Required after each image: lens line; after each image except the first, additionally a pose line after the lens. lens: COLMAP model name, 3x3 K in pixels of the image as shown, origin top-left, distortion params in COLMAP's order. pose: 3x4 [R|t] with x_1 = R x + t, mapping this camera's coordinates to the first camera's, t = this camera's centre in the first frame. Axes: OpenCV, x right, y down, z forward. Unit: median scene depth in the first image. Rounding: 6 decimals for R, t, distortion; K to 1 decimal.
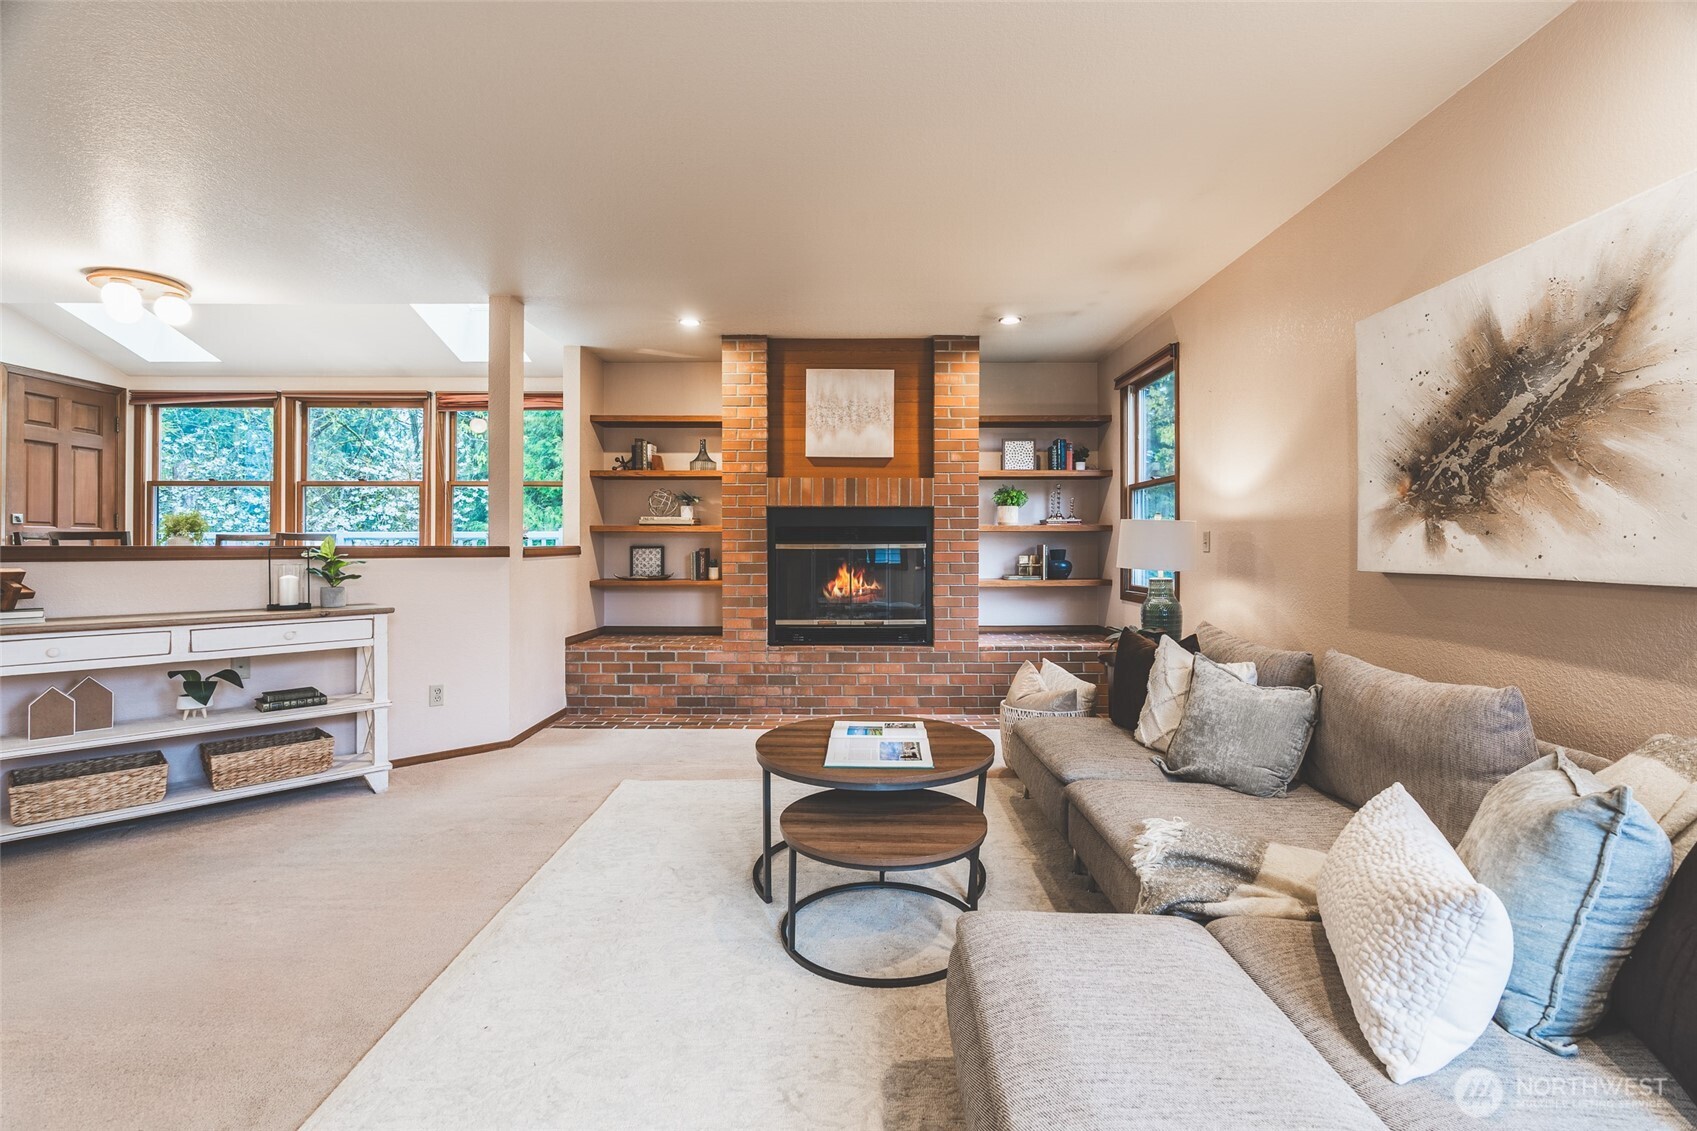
lens RADIAL K [[779.5, 0, 846.7], [0, 779.5, 544.6], [0, 0, 1]] dist [-0.005348, 0.000077]
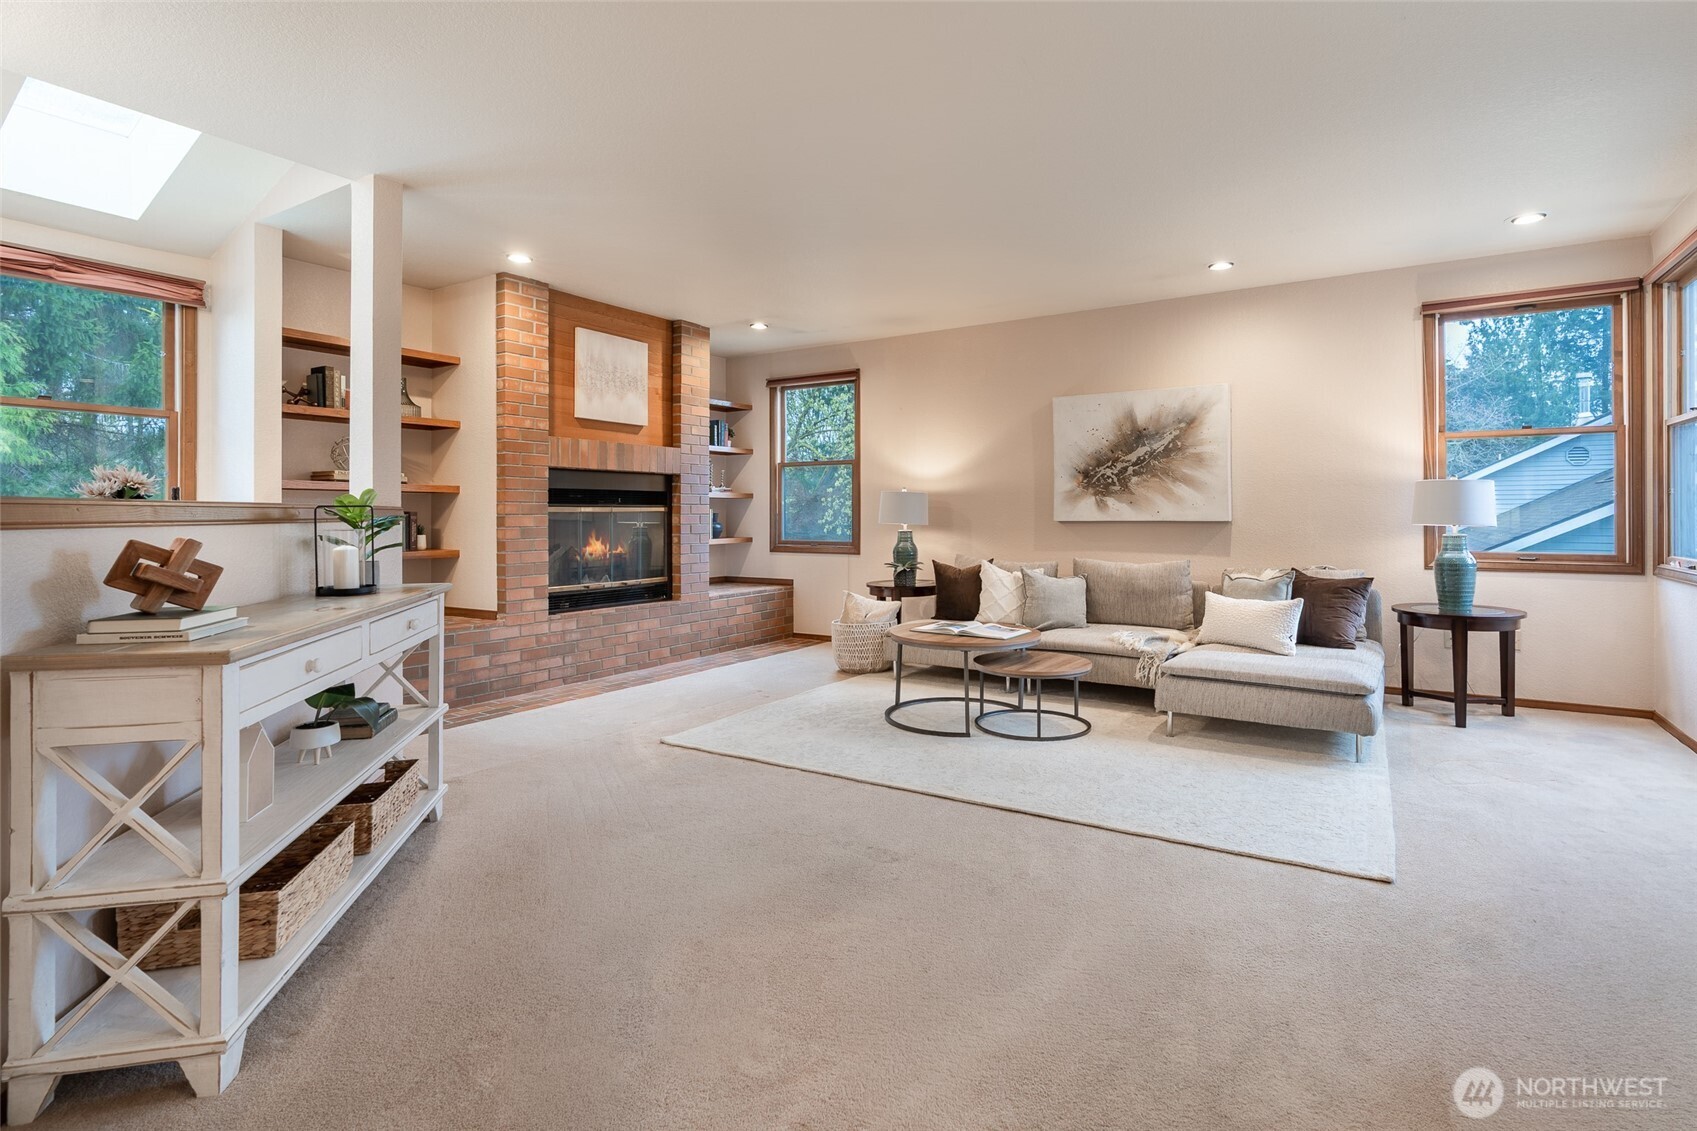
lens RADIAL K [[797.9, 0, 912.1], [0, 797.9, 516.2], [0, 0, 1]] dist [-0.003152, 0.004092]
pose [[0.517156, -0.002958, 0.855886, -0.707286], [0.000032, 0.999994, 0.003437, 0.007470], [-0.855891, -0.001750, 0.517153, 0.132873]]
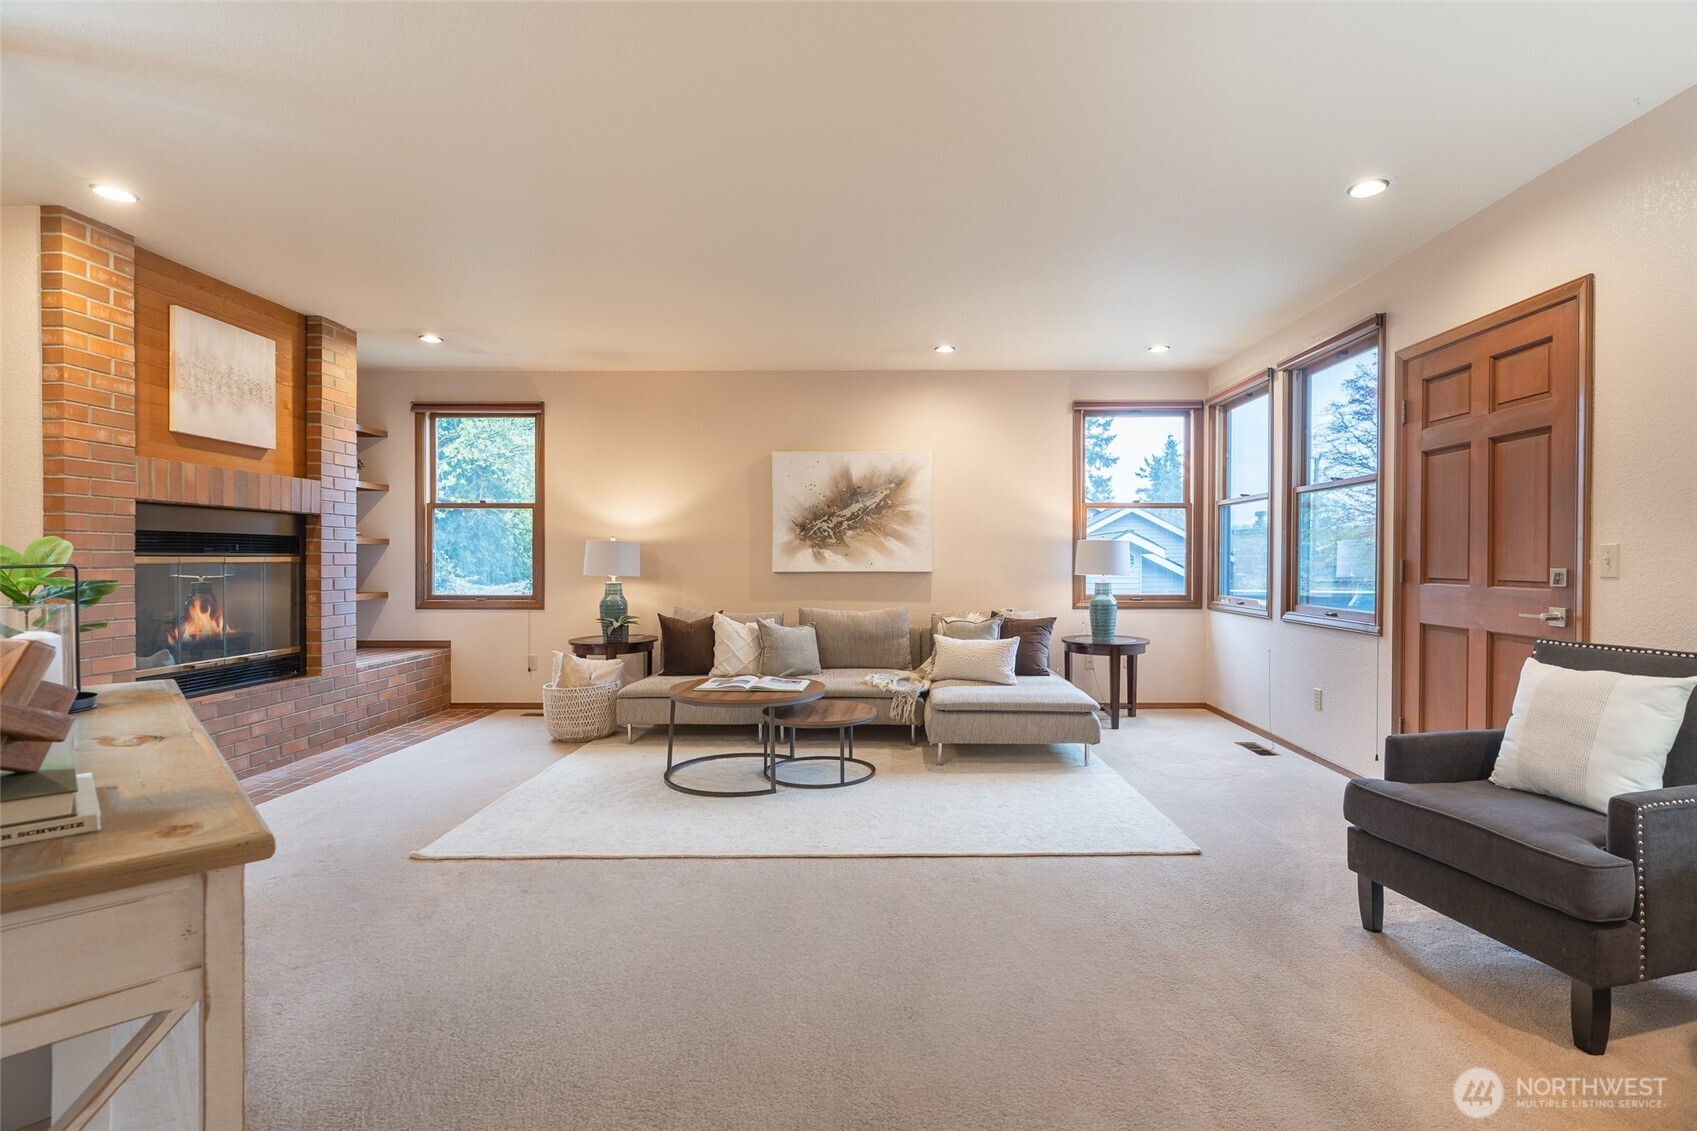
lens RADIAL K [[797.9, 0, 884.3], [0, 797.9, 566.1], [0, 0, 1]] dist [-0.003152, 0.004092]
pose [[0.003085, -0.011687, 0.999927, -0.788296], [-0.004912, 0.999919, 0.011702, -0.004205], [-0.999983, -0.004948, 0.003027, 0.376509]]
